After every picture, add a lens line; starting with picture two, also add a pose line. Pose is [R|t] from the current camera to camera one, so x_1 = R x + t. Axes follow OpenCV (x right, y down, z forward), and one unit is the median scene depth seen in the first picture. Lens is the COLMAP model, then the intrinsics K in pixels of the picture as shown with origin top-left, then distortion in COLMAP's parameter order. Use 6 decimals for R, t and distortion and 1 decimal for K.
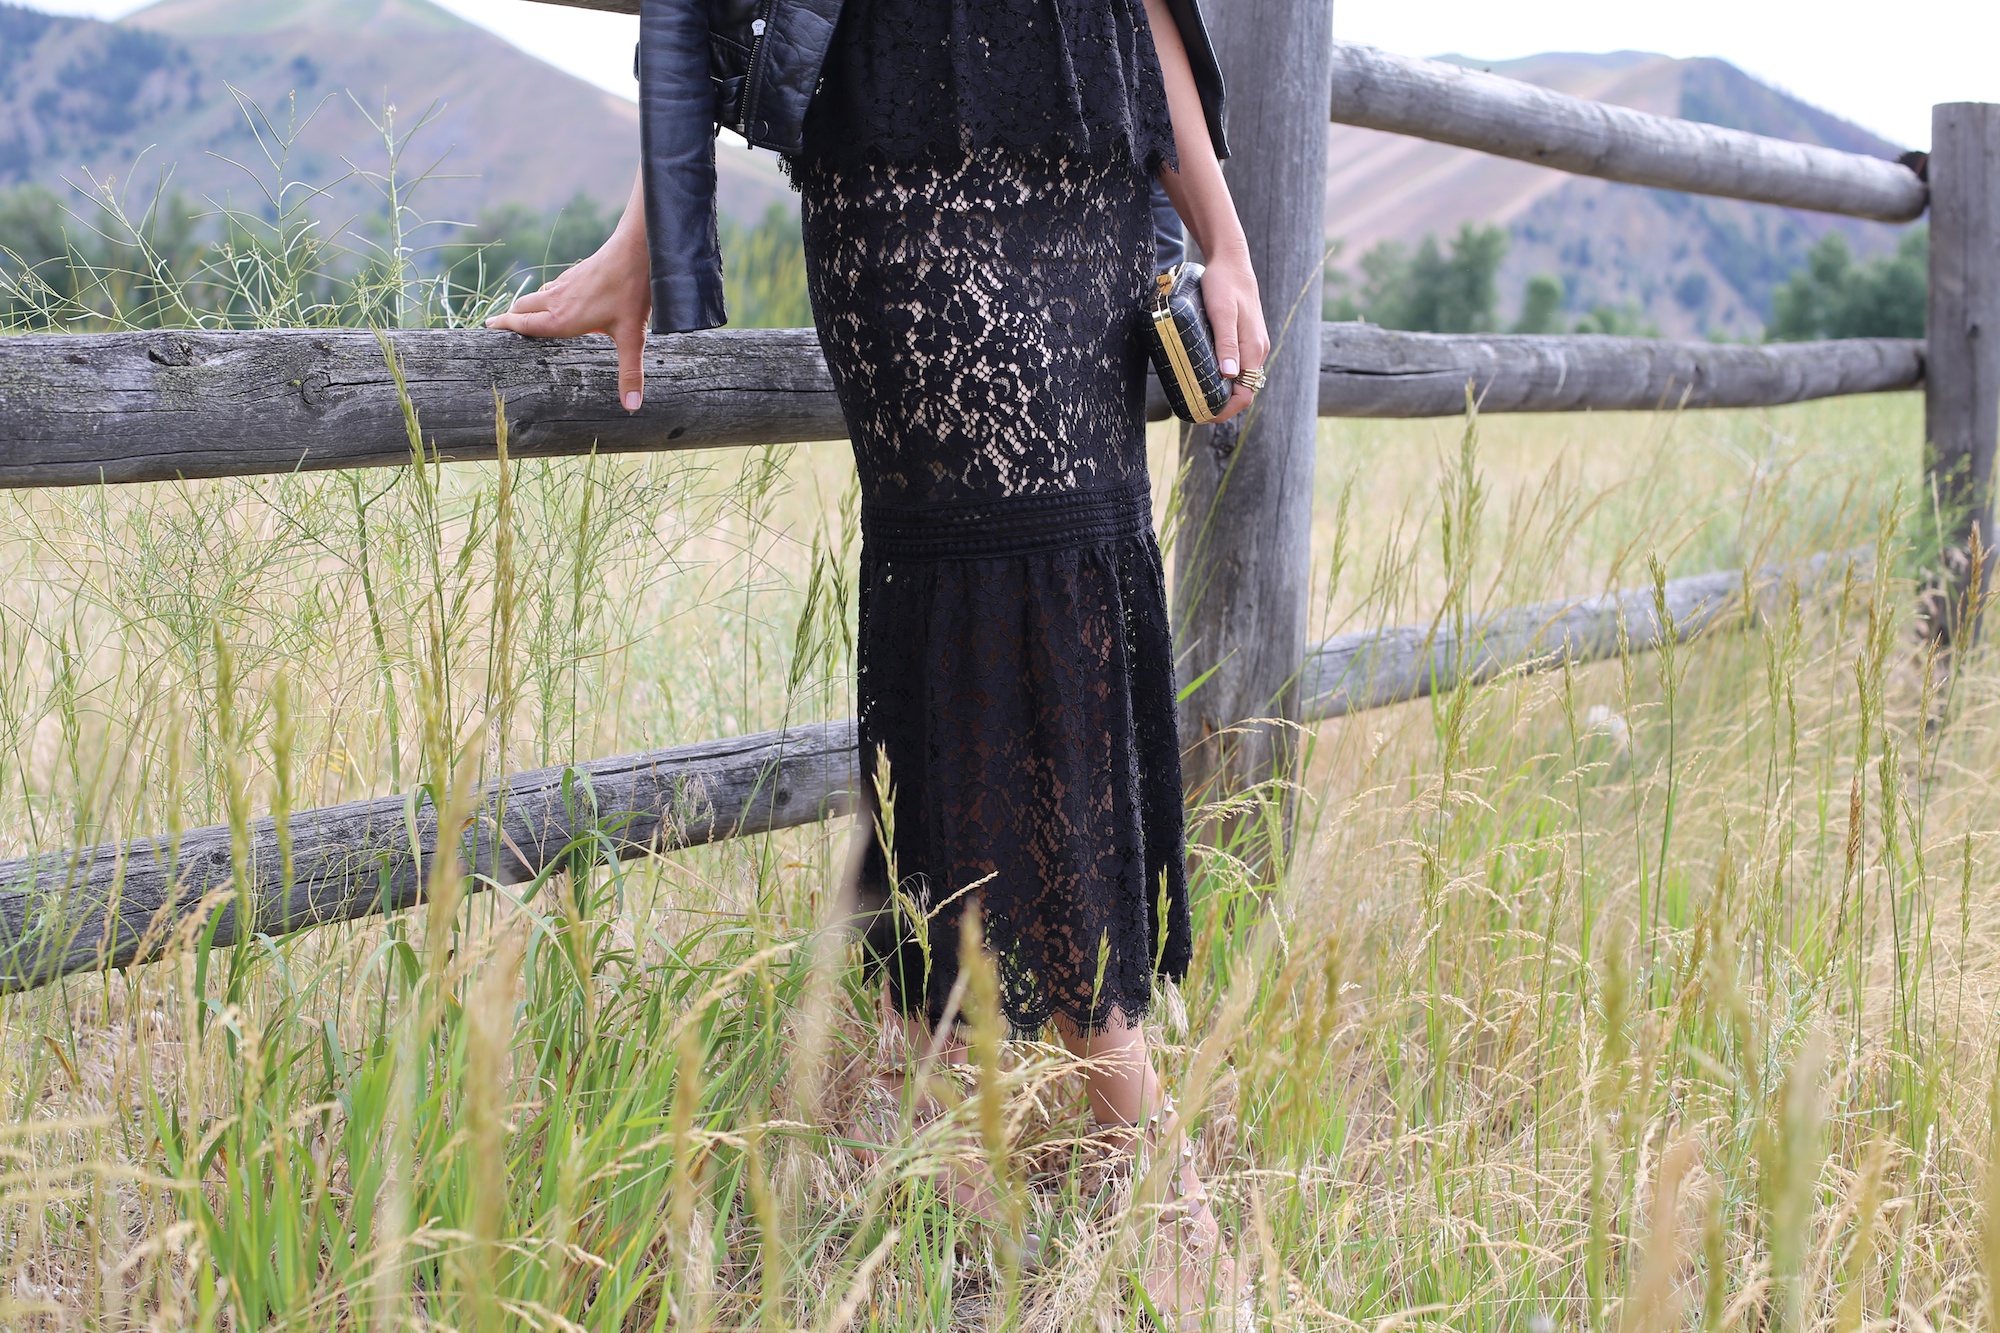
lens RADIAL K [[2922.0, 0, 1003.1], [0, 2922.0, 651.3], [0, 0, 1]] dist [-0.120959, 0.000000]
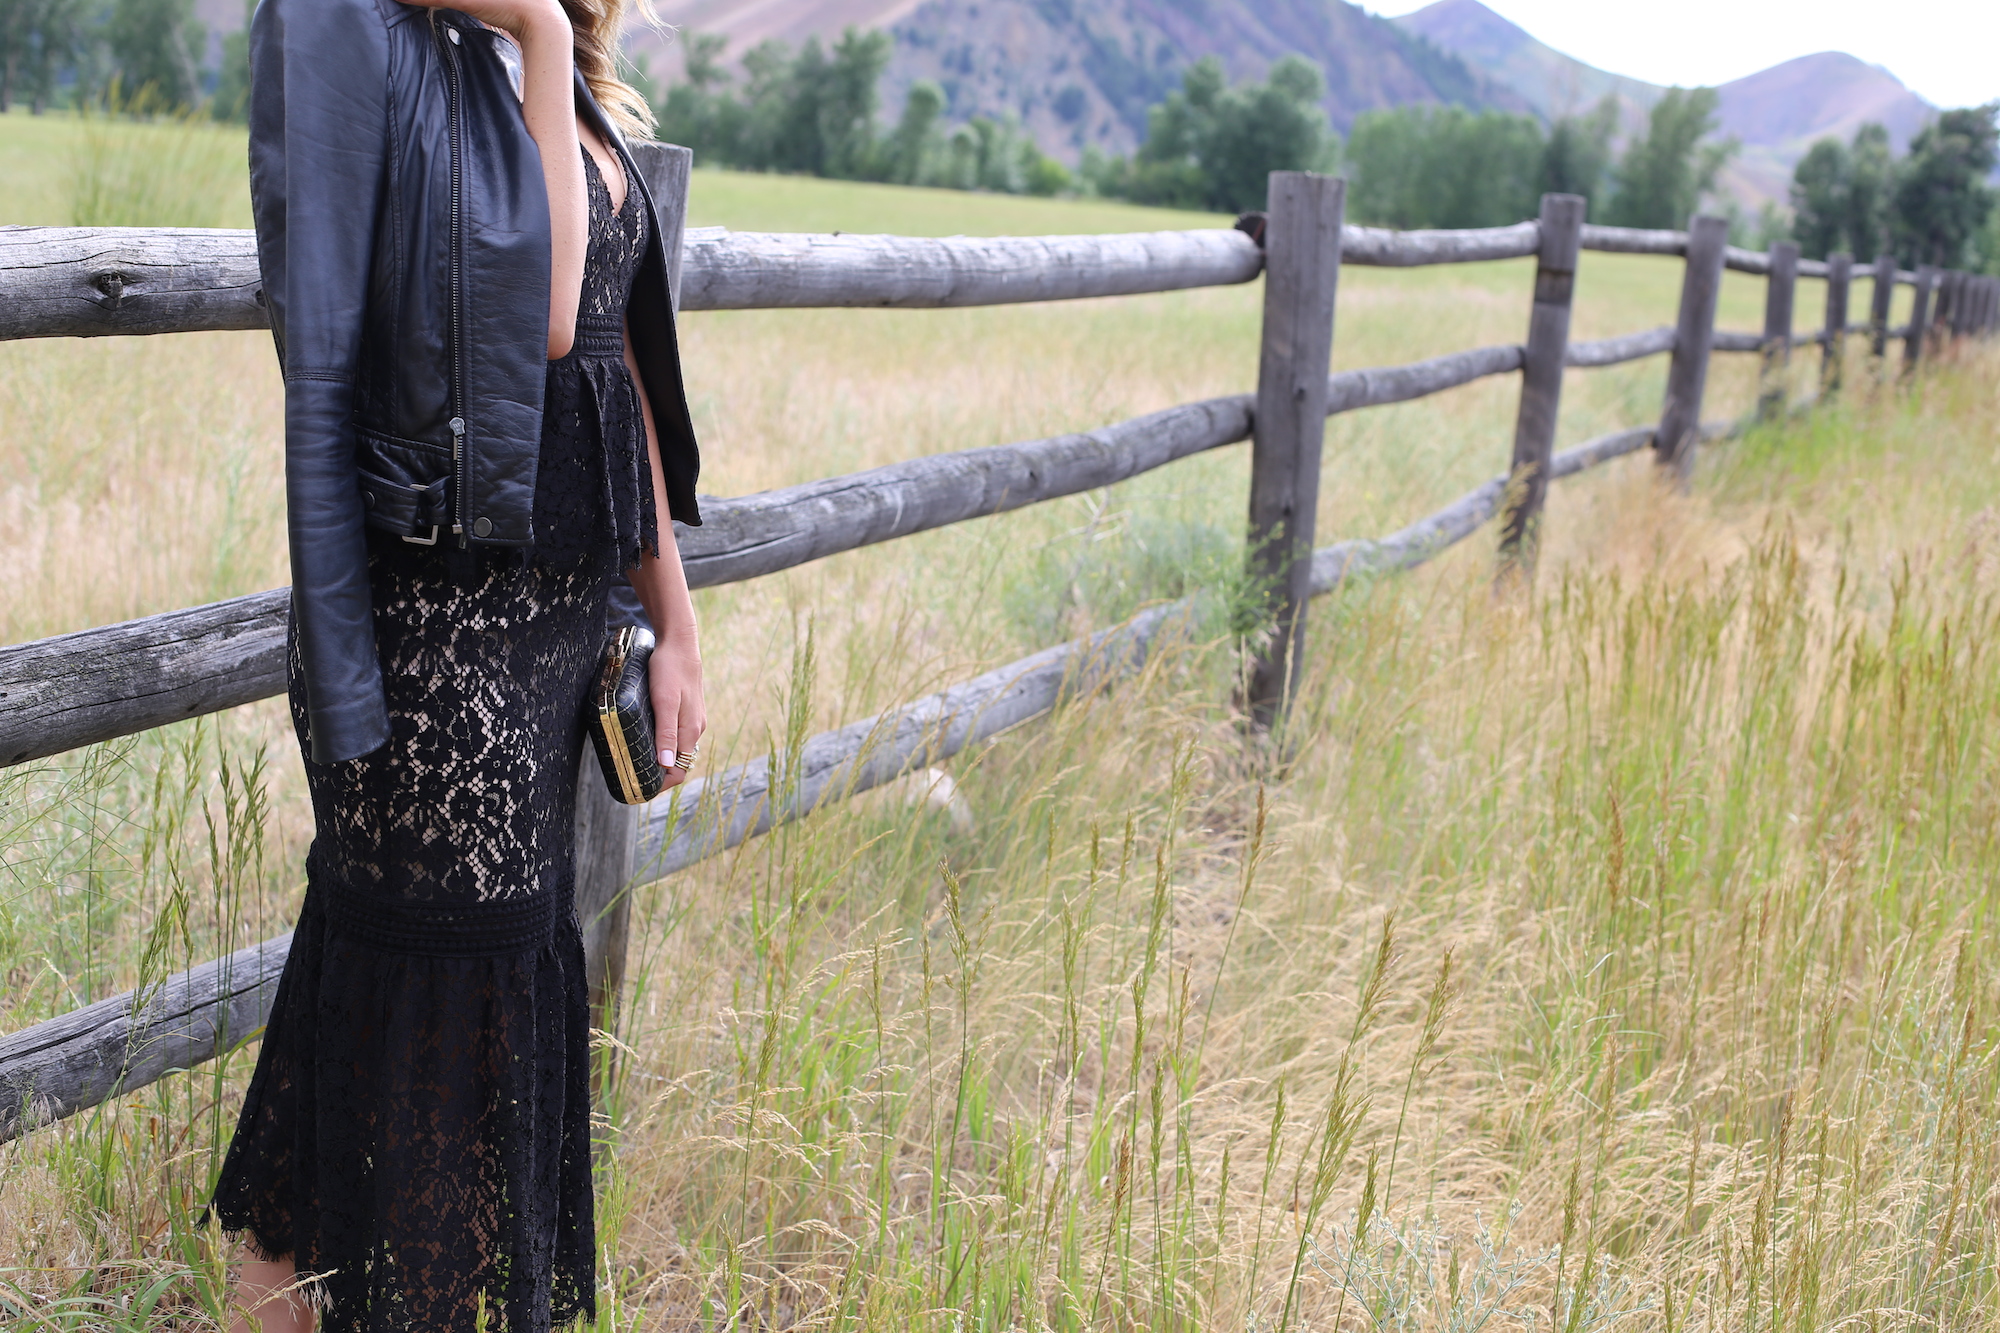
lens RADIAL K [[2922.0, 0, 1001.3], [0, 2922.0, 654.8], [0, 0, 1]] dist [-0.120959, 0.000000]
pose [[0.976483, 0.020076, 0.214658, 0.005407], [-0.035324, 0.997098, 0.067434, -0.151097], [-0.212681, -0.073430, 0.974359, -0.044425]]
